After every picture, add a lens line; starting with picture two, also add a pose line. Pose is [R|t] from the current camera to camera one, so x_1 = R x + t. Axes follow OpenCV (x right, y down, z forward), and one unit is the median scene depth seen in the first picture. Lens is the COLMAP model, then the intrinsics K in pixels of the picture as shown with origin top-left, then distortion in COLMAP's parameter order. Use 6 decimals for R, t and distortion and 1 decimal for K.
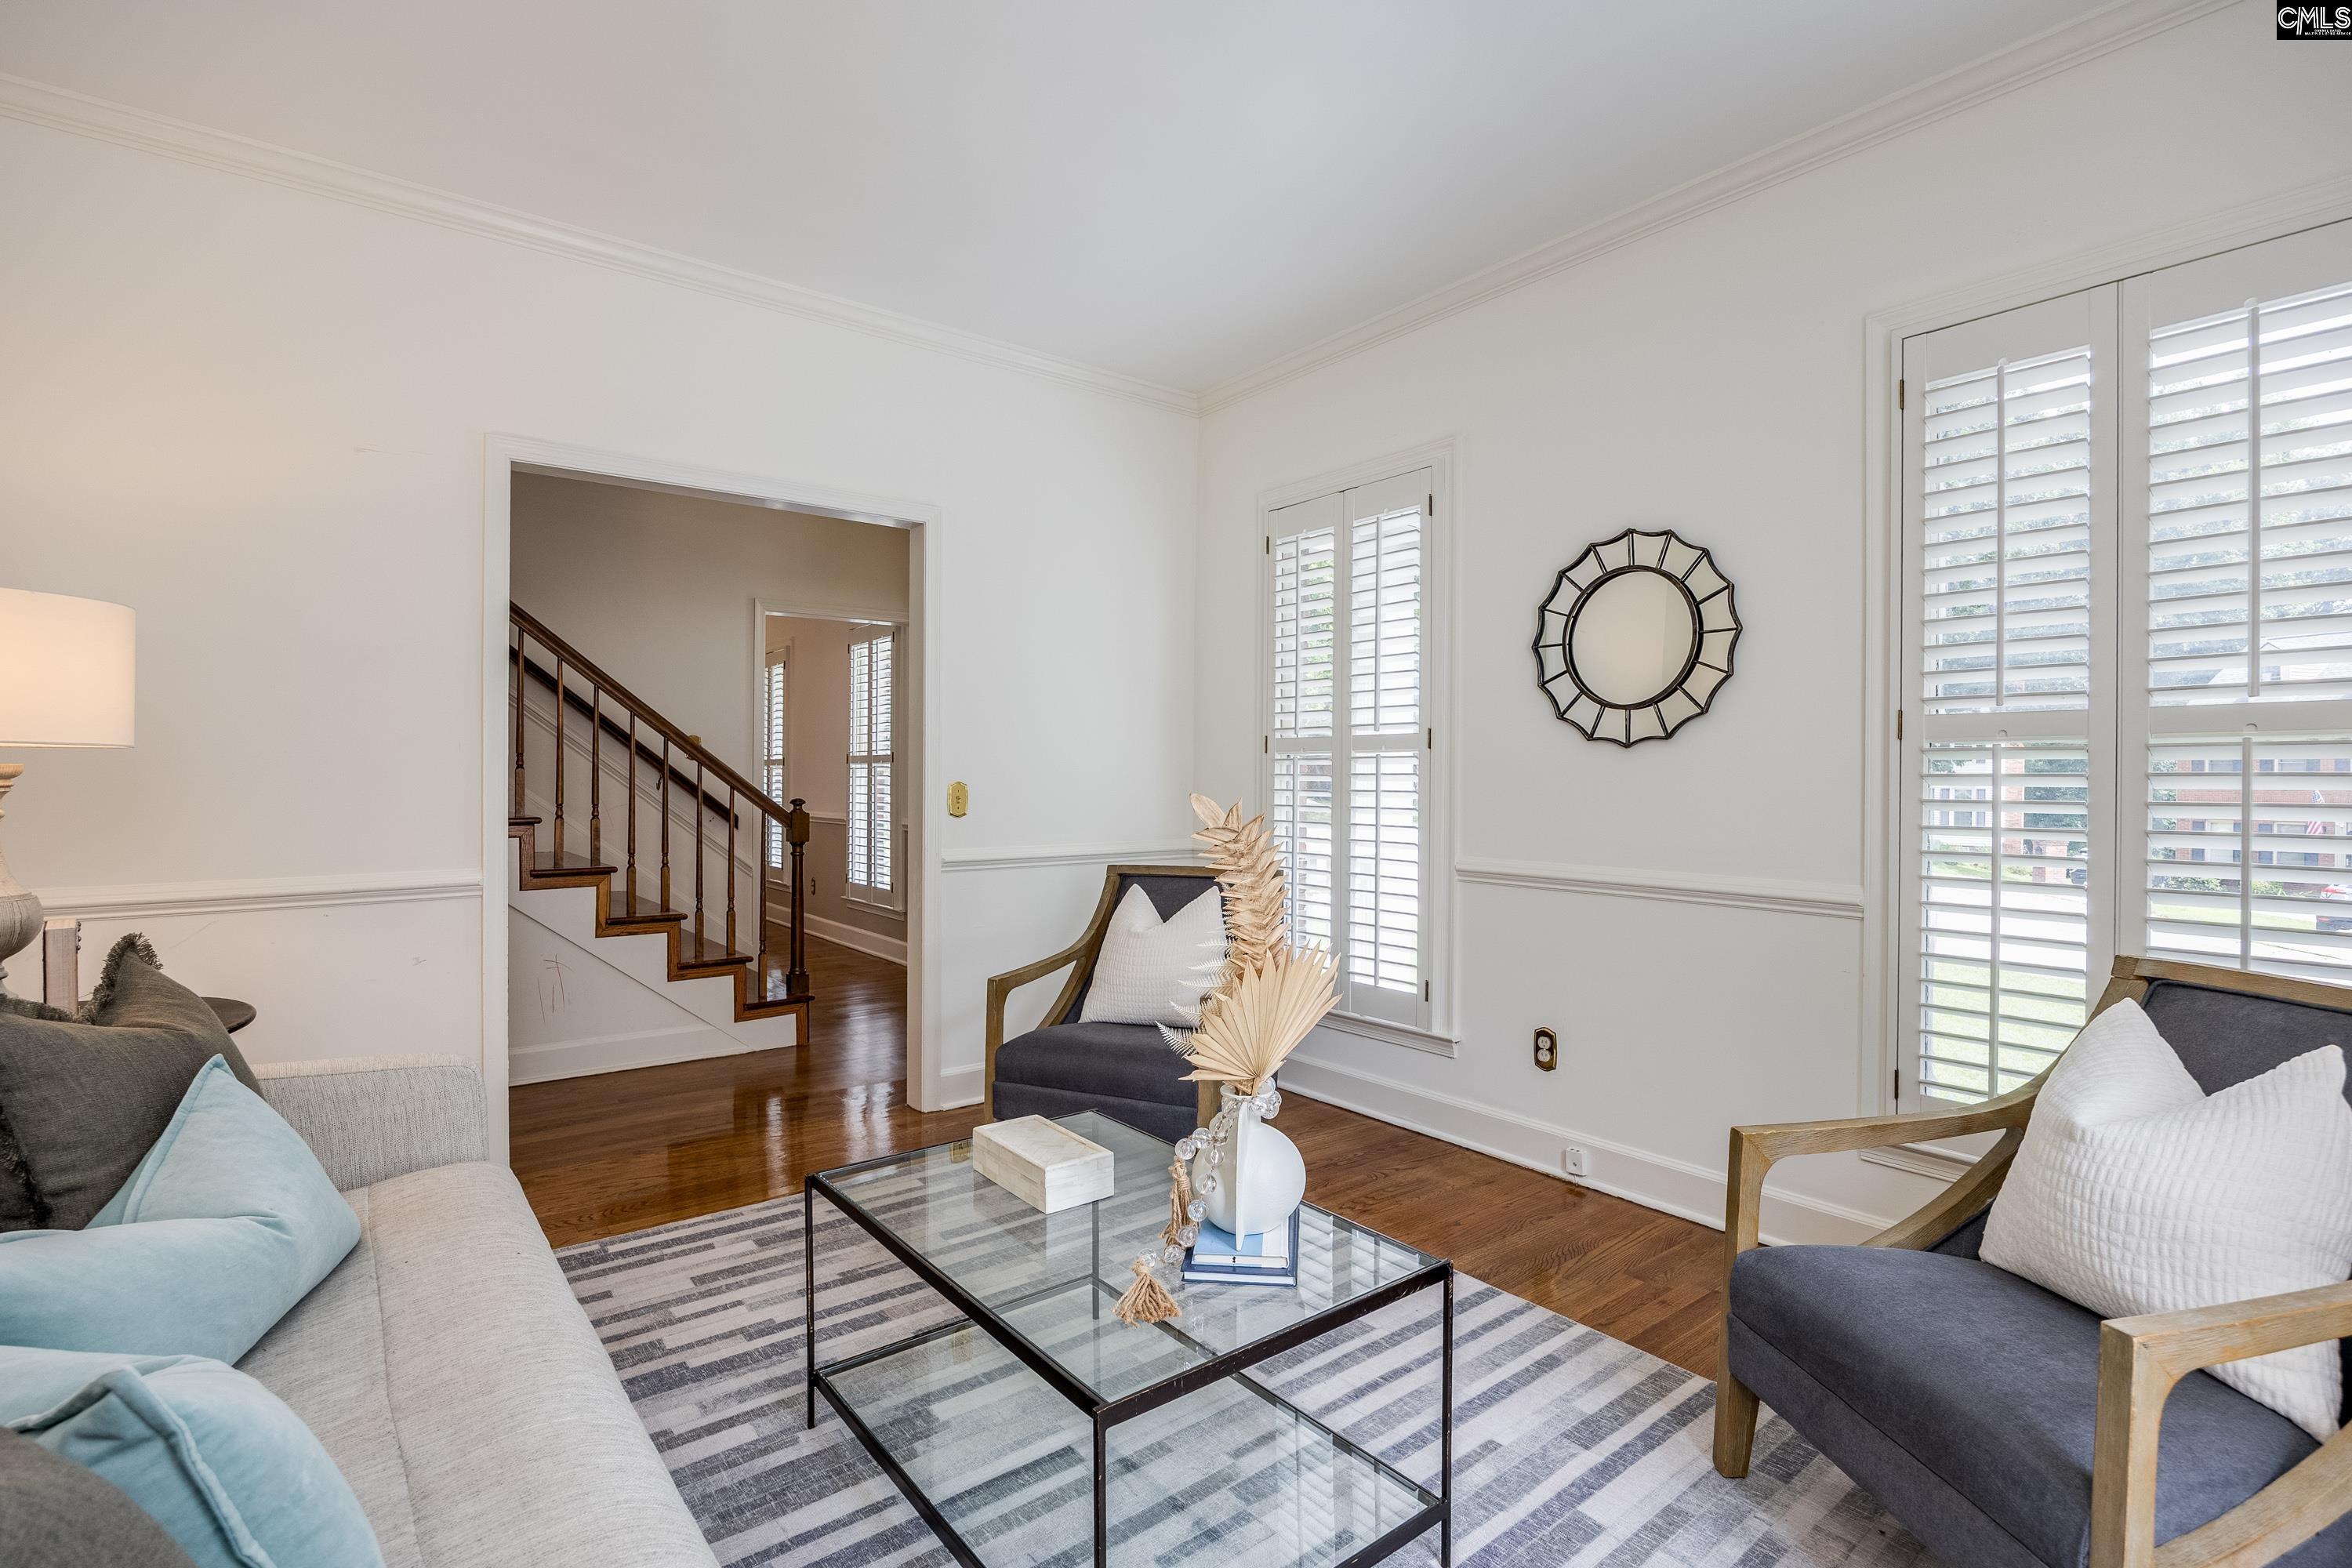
lens RADIAL K [[1190.5, 0, 1292.1], [0, 1190.5, 786.4], [0, 0, 1]] dist [0.000418, 0.000386]
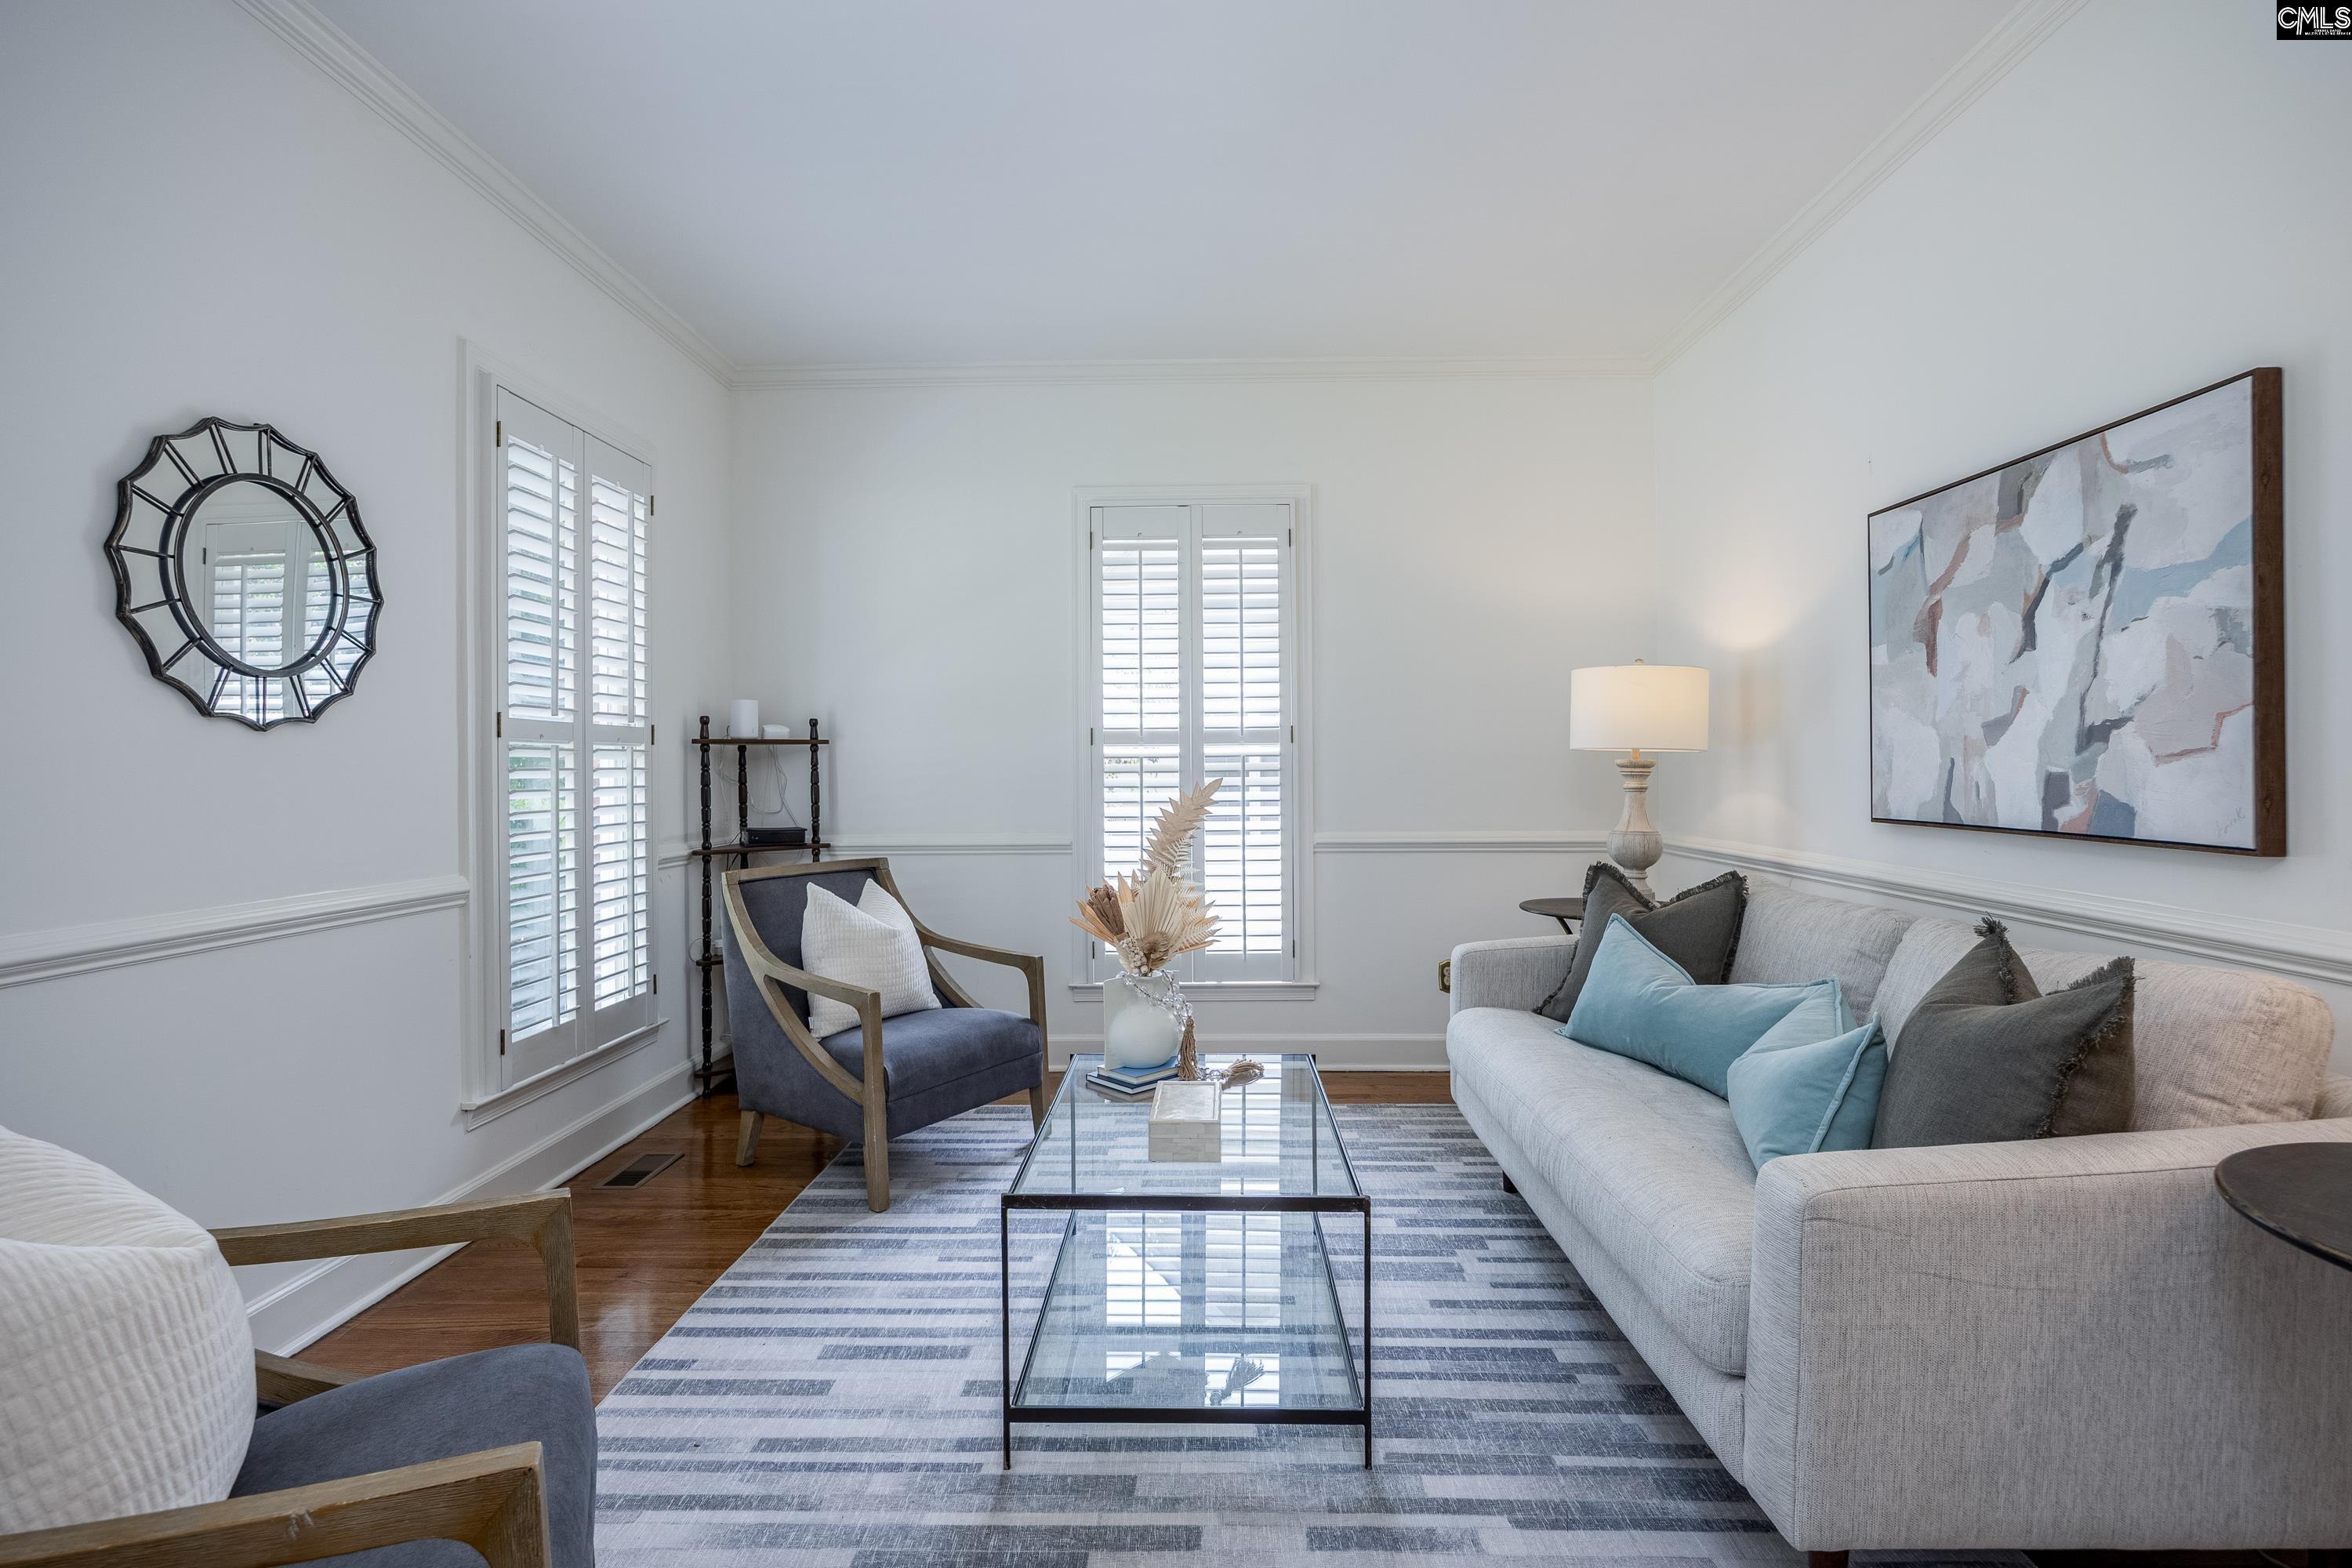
lens RADIAL K [[1064.0, 0, 1182.2], [0, 1064.0, 772.4], [0, 0, 1]] dist [-0.003147, 0.000053]
pose [[-0.734957, -0.003069, 0.678107, -0.568870], [0.006831, 0.999906, 0.011929, -0.011943], [-0.678079, 0.013400, -0.734866, 1.127728]]
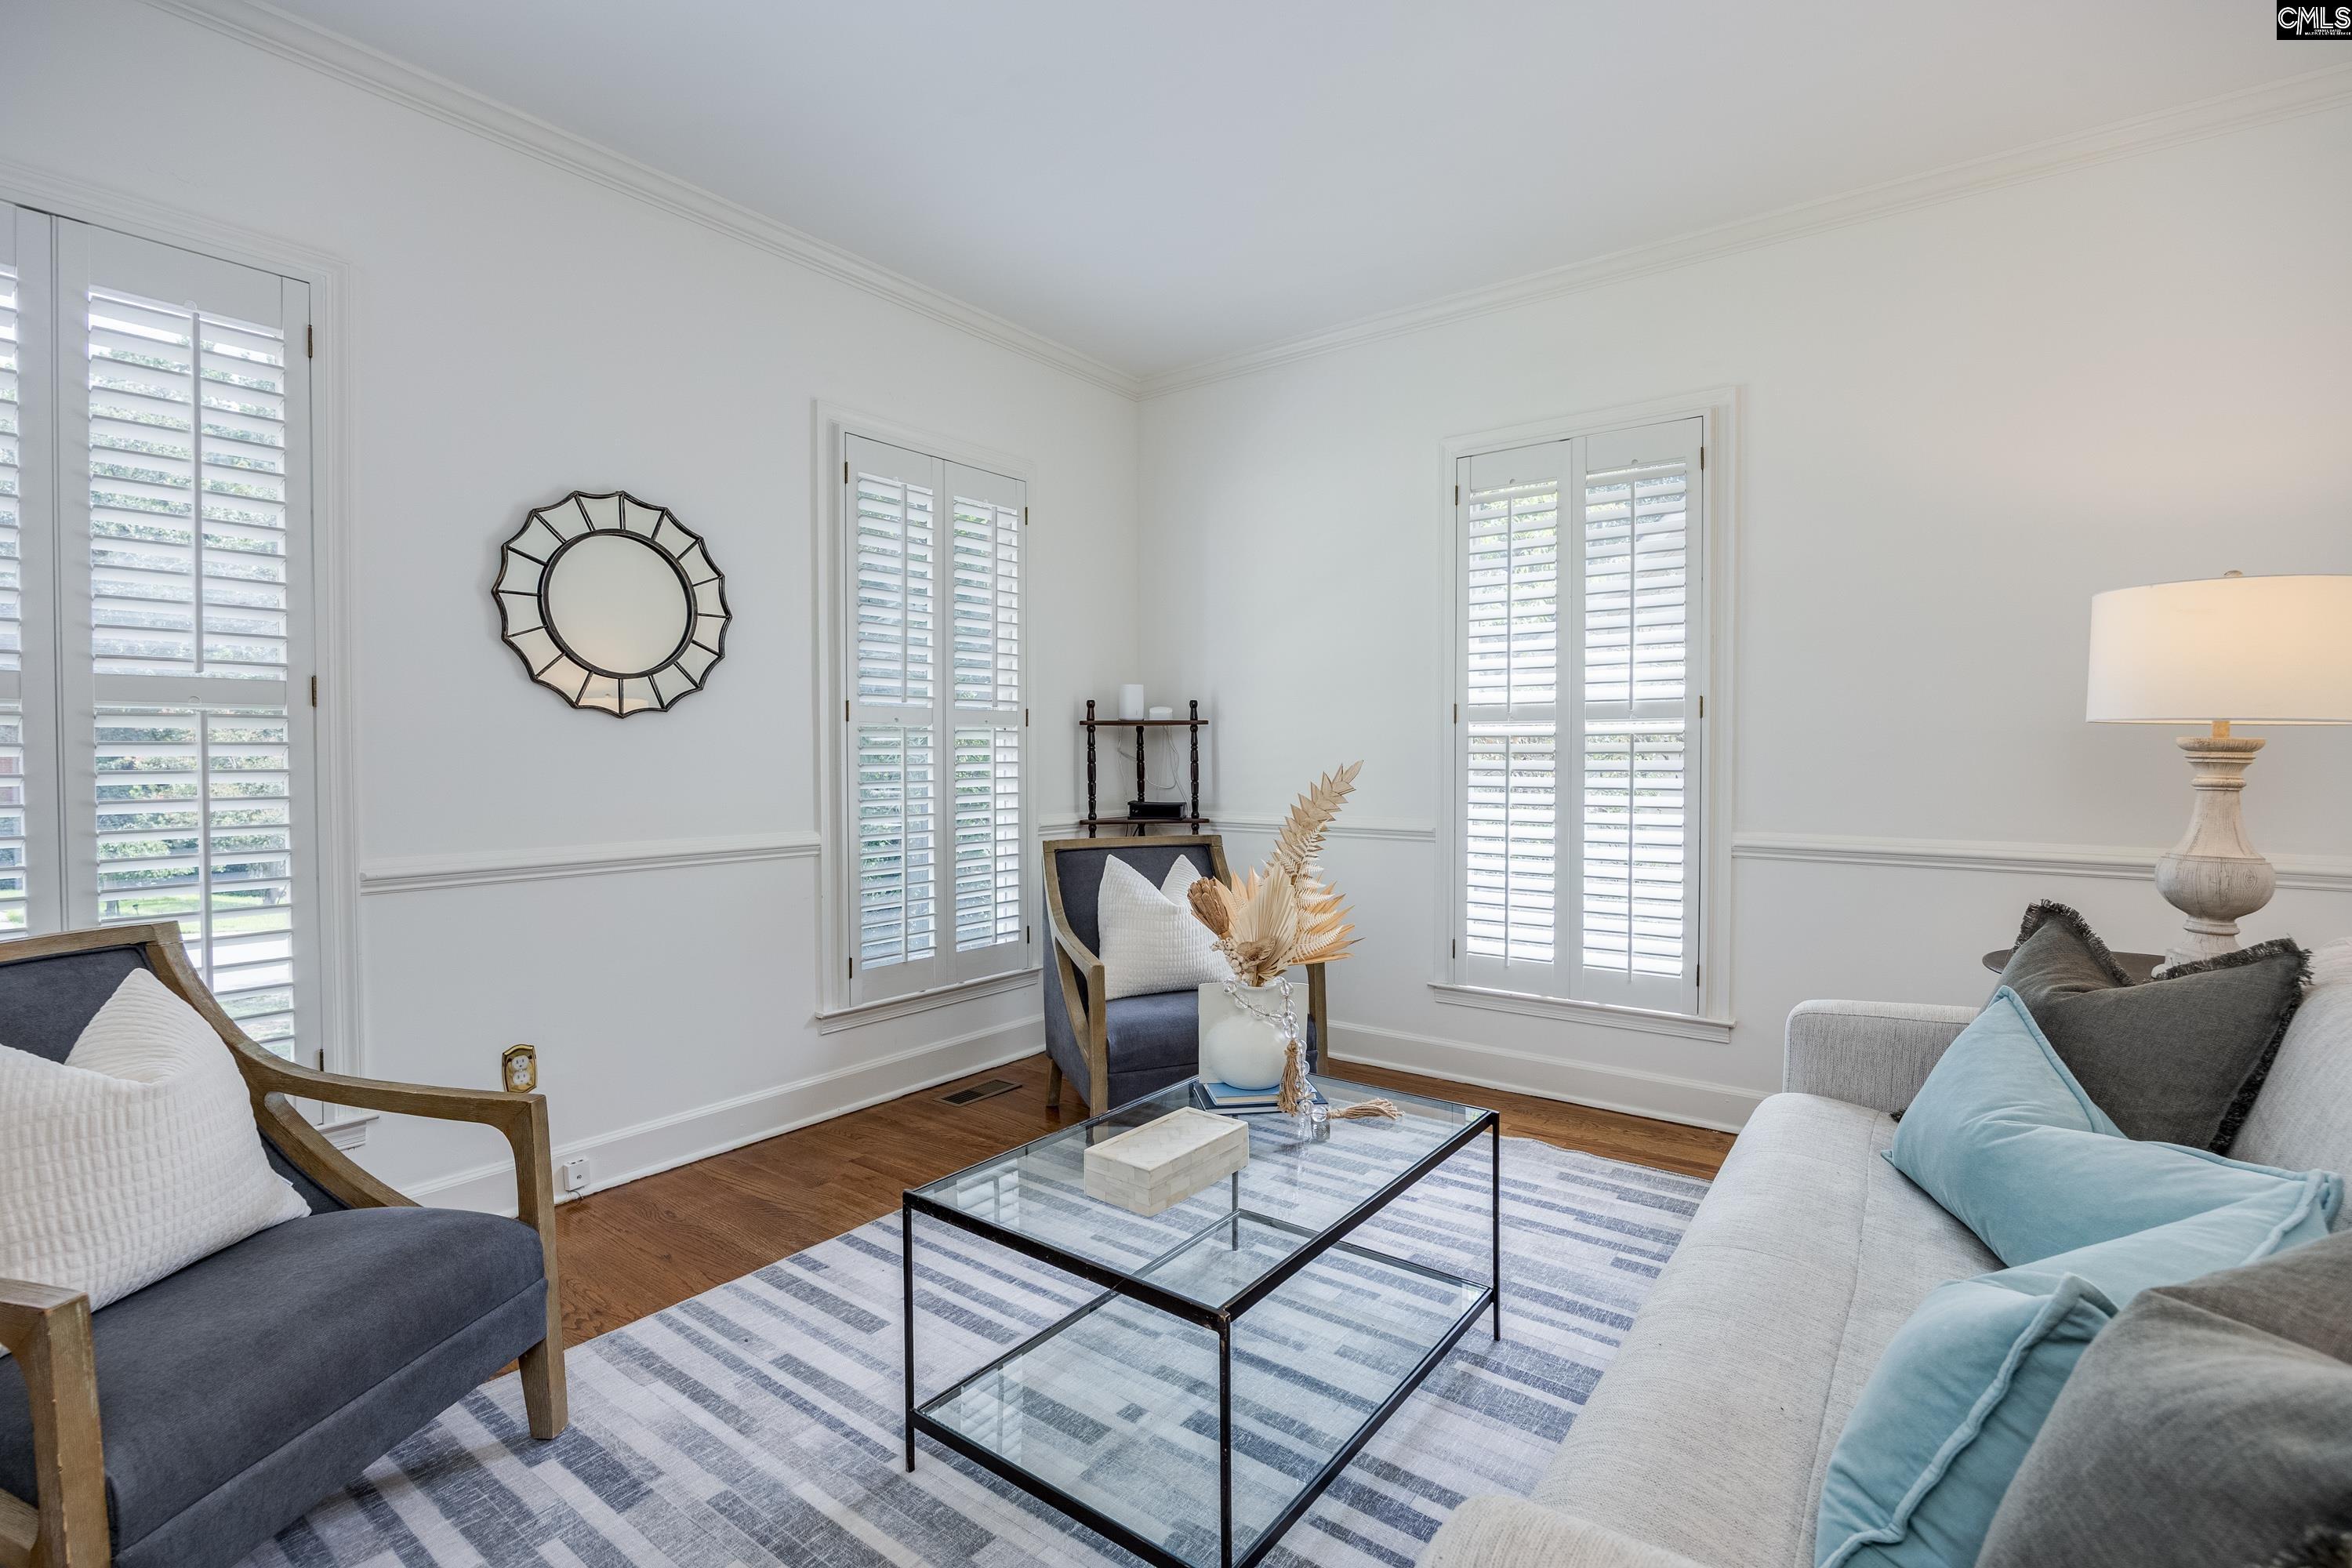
lens RADIAL K [[1020.8, 0, 1176.0], [0, 1020.8, 784.0], [0, 0, 1]] dist [-0.007147, 0.000073]
pose [[-0.219627, -0.036684, 0.974894, -0.644345], [0.006405, 0.999217, 0.039042, -0.008850], [-0.975563, 0.014819, -0.219220, 0.766792]]
